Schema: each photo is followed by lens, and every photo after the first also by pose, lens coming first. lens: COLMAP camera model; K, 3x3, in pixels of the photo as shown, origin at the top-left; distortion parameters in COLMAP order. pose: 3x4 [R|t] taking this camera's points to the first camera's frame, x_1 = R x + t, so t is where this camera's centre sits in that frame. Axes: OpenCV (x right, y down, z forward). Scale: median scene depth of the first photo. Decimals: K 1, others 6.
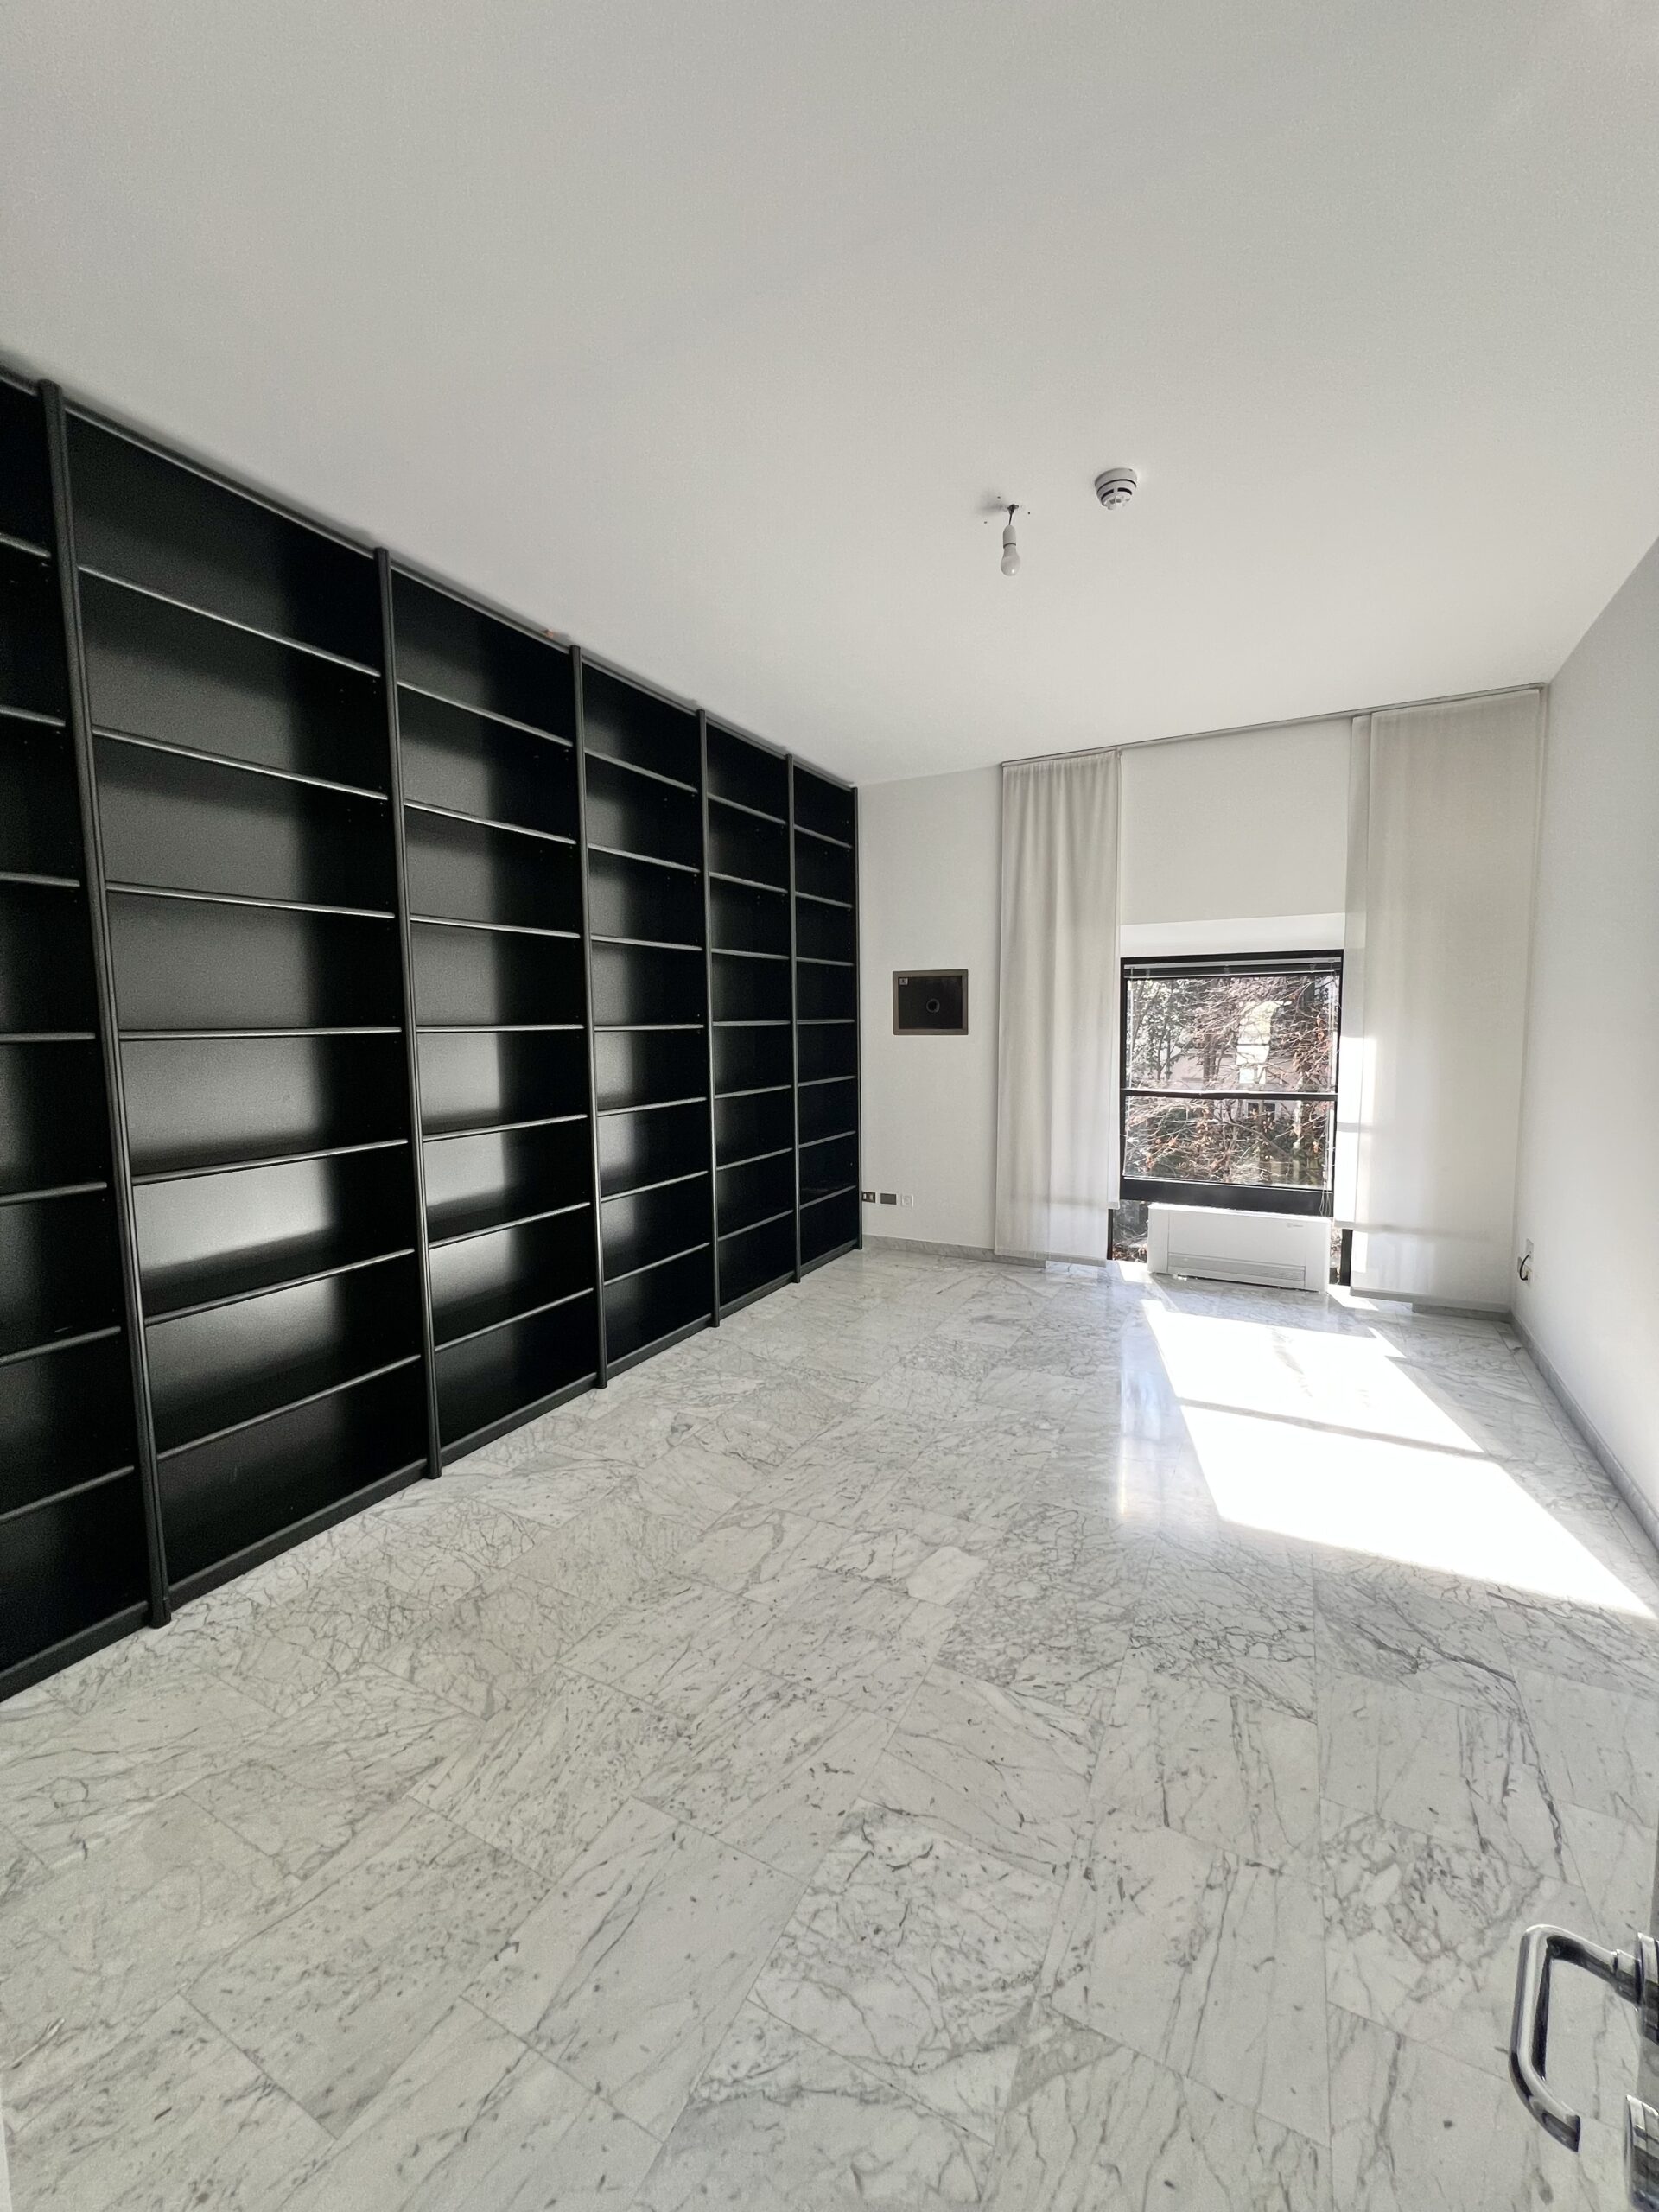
lens RADIAL K [[897.8, 0, 838.3], [0, 897.8, 1108.8], [0, 0, 1]] dist [0.001400, 0.000199]
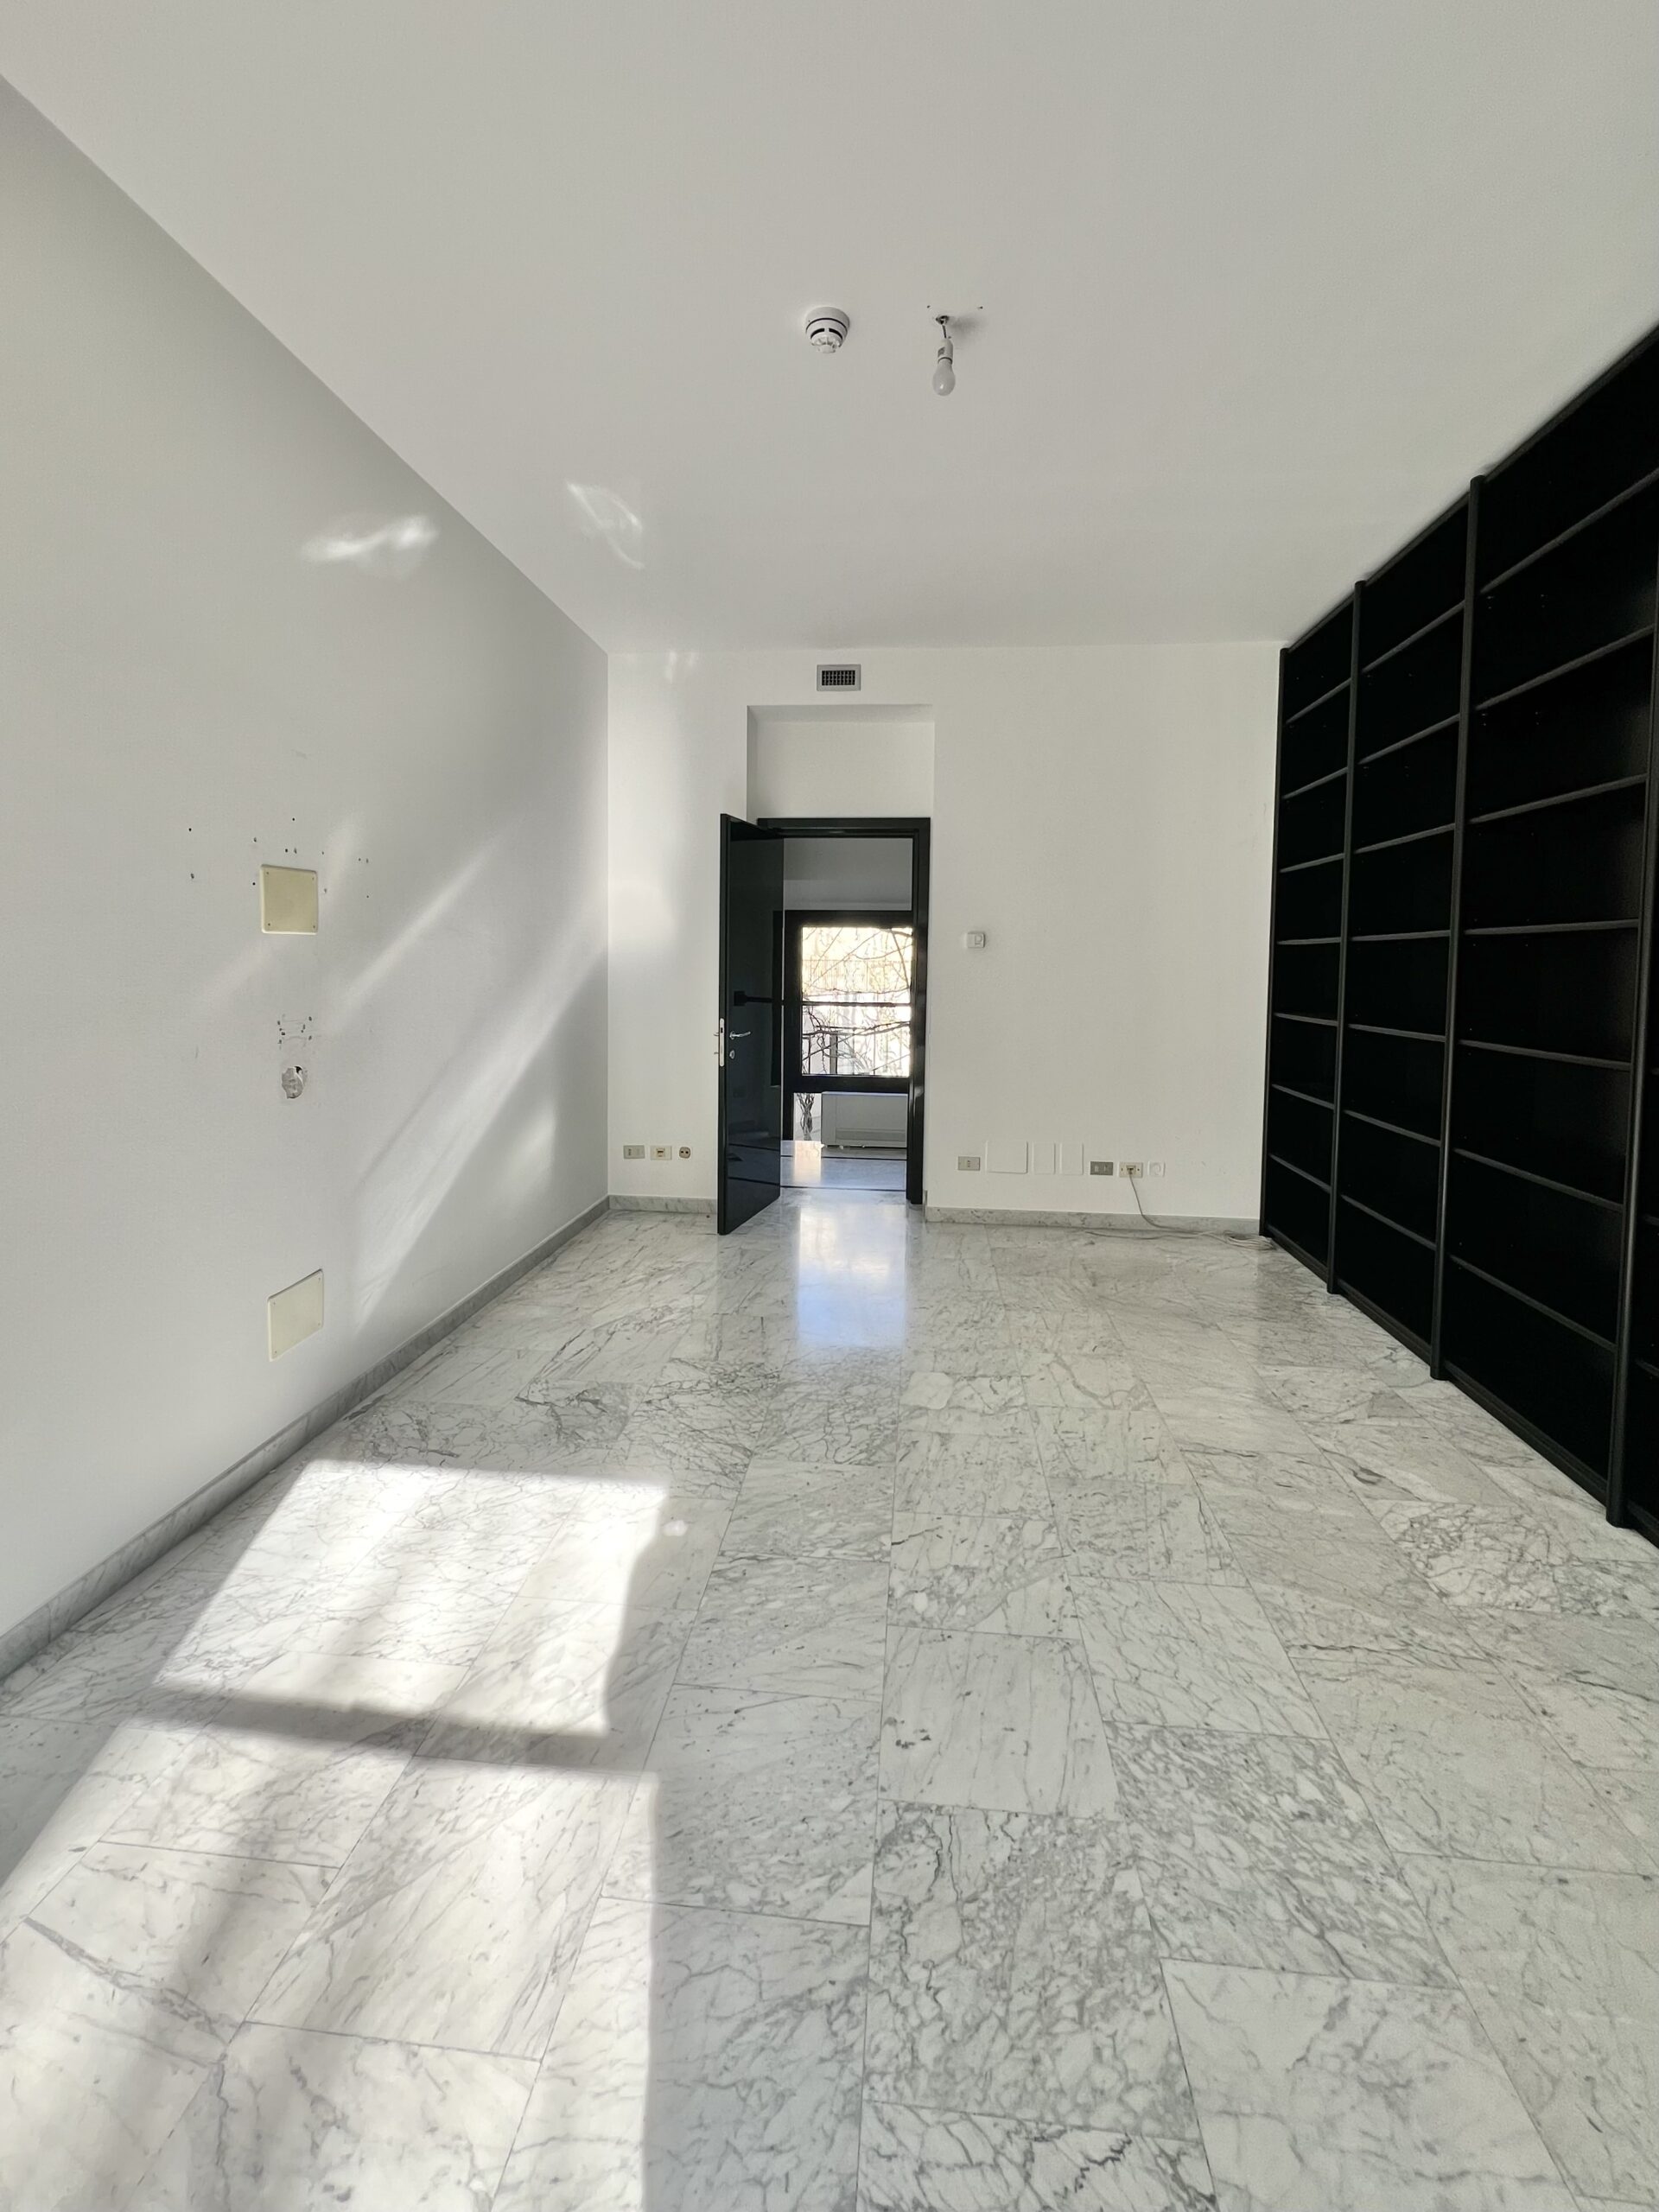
lens RADIAL K [[897.8, 0, 828.8], [0, 897.8, 1105.8], [0, 0, 1]] dist [0.001400, 0.000199]
pose [[-0.932067, 0.058080, -0.357601, 0.512336], [-0.038218, 0.965795, 0.256473, -0.113268], [0.360265, 0.252717, -0.897966, 1.531363]]
